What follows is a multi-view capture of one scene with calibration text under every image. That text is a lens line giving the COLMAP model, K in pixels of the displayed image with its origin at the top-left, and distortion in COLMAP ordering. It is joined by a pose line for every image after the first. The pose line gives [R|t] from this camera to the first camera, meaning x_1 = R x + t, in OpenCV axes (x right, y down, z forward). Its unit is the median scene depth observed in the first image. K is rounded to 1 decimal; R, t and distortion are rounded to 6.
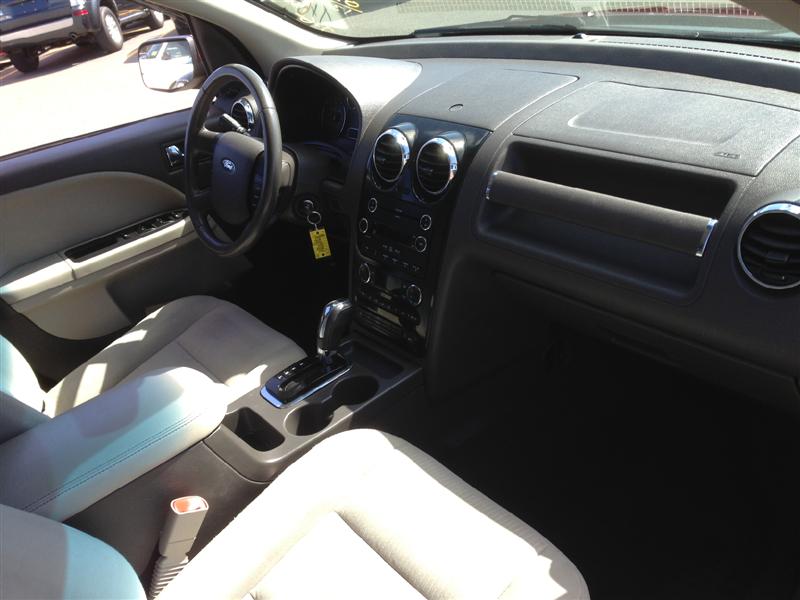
lens RADIAL K [[725.1, 0, 401.3], [0, 725.1, 299.9], [0, 0, 1]] dist [0.063450, 0.000000]
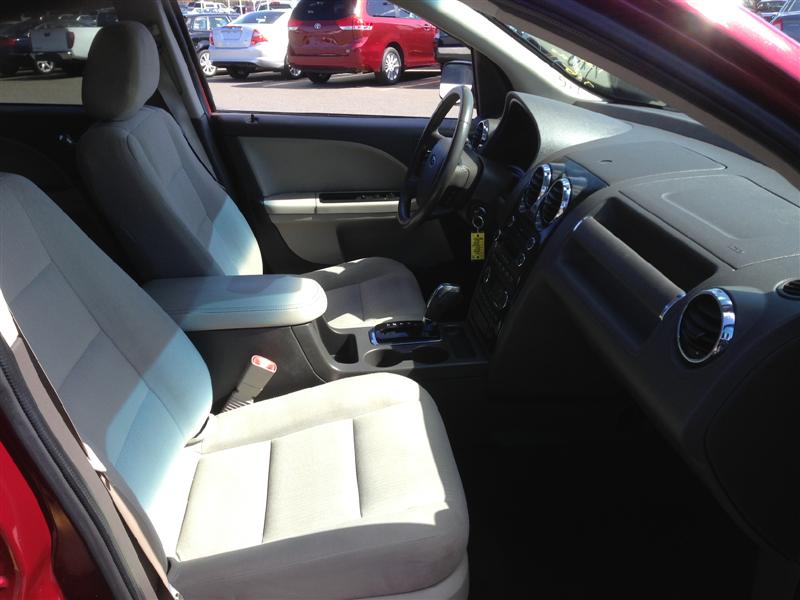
lens RADIAL K [[725.1, 0, 404.3], [0, 725.1, 301.0], [0, 0, 1]] dist [0.063450, 0.000000]
pose [[0.831787, 0.358196, -0.424059, 0.341157], [-0.383025, 0.923295, 0.028594, 0.021058], [0.401774, 0.138641, 0.905183, -0.113571]]
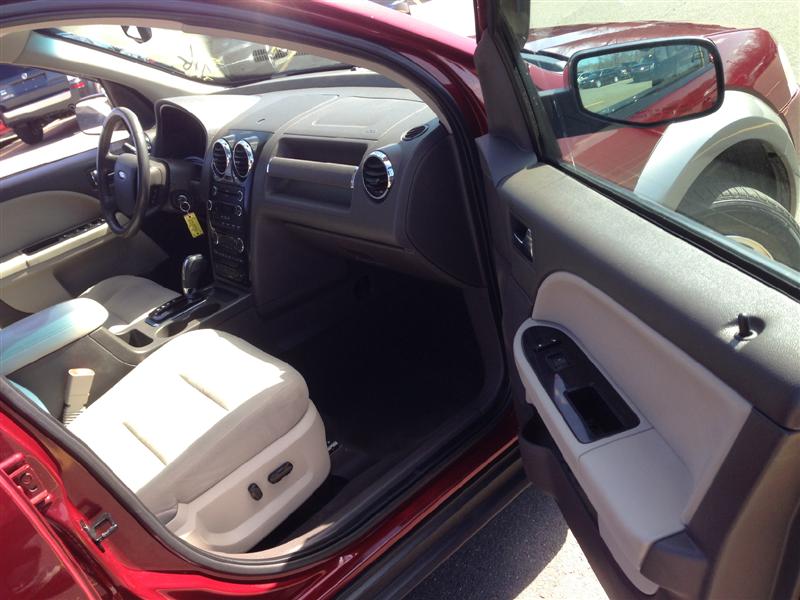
lens RADIAL K [[725.1, 0, 399.6], [0, 725.1, 294.4], [0, 0, 1]] dist [0.063450, 0.000000]
pose [[0.996061, -0.085259, -0.024376, 0.337287], [0.083687, 0.994714, -0.059501, 0.190424], [0.029321, 0.057226, 0.997931, -0.445698]]
